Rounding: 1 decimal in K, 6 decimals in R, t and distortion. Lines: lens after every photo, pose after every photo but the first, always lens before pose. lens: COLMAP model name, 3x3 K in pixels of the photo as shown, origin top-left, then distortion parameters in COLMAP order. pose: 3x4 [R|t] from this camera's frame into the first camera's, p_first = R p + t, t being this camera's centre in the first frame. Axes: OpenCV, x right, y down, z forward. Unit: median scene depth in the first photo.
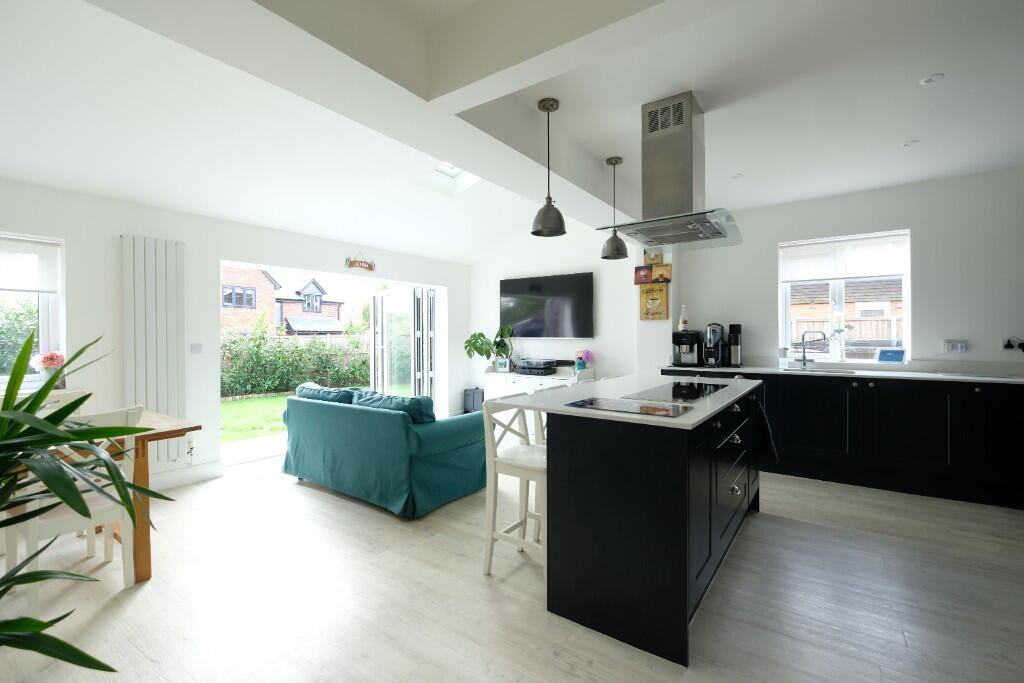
lens RADIAL K [[450.1, 0, 513.7], [0, 450.1, 338.9], [0, 0, 1]] dist [0.000098, 0.000050]
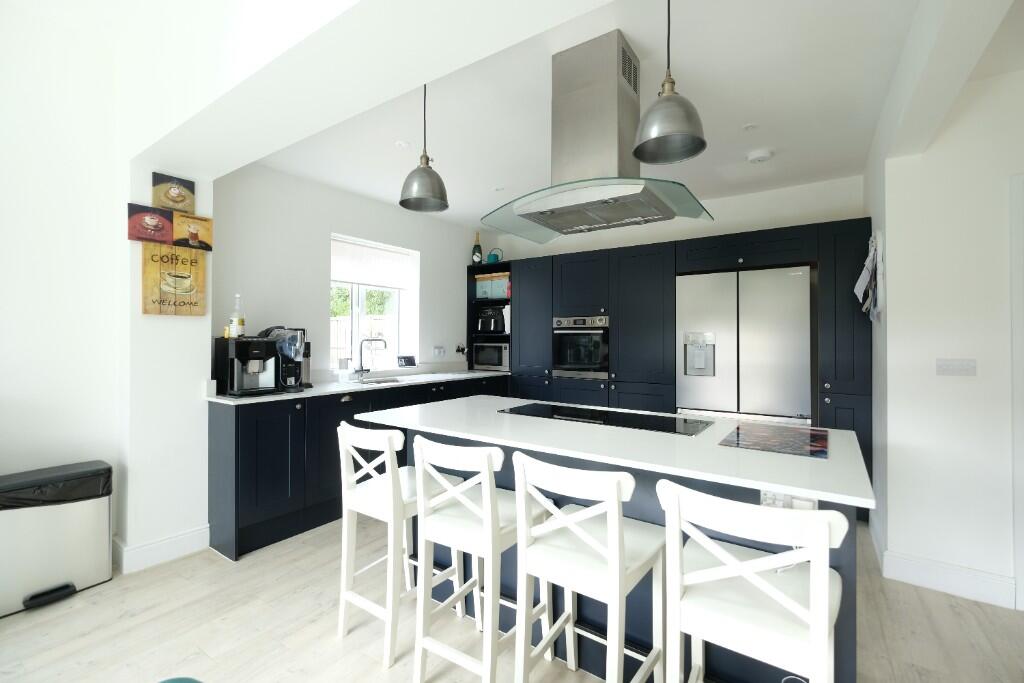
lens RADIAL K [[450.1, 0, 513.7], [0, 450.1, 337.2], [0, 0, 1]] dist [0.000098, 0.000050]
pose [[-0.023520, 0.008957, 0.999683, -0.231117], [0.009470, 0.999917, -0.008736, -0.008022], [-0.999679, 0.009262, -0.023603, 0.626601]]
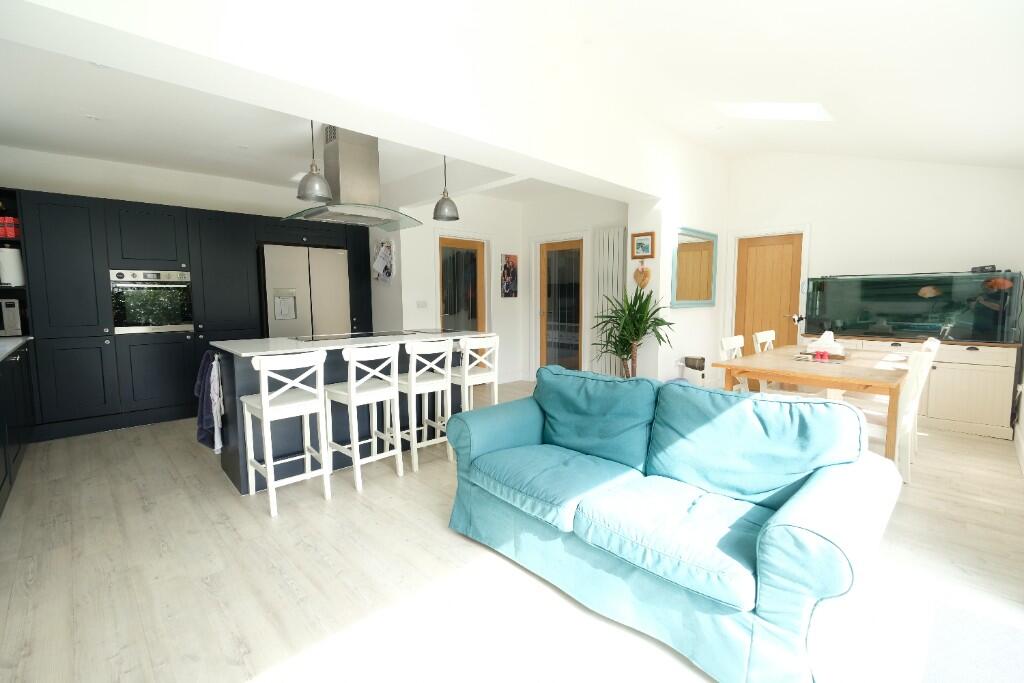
lens RADIAL K [[450.1, 0, 512.1], [0, 450.1, 339.4], [0, 0, 1]] dist [0.000098, 0.000050]
pose [[-0.983964, -0.006279, 0.178256, -0.155257], [0.012819, 0.994306, 0.105785, -0.002608], [-0.177905, 0.106374, -0.978281, 1.729781]]
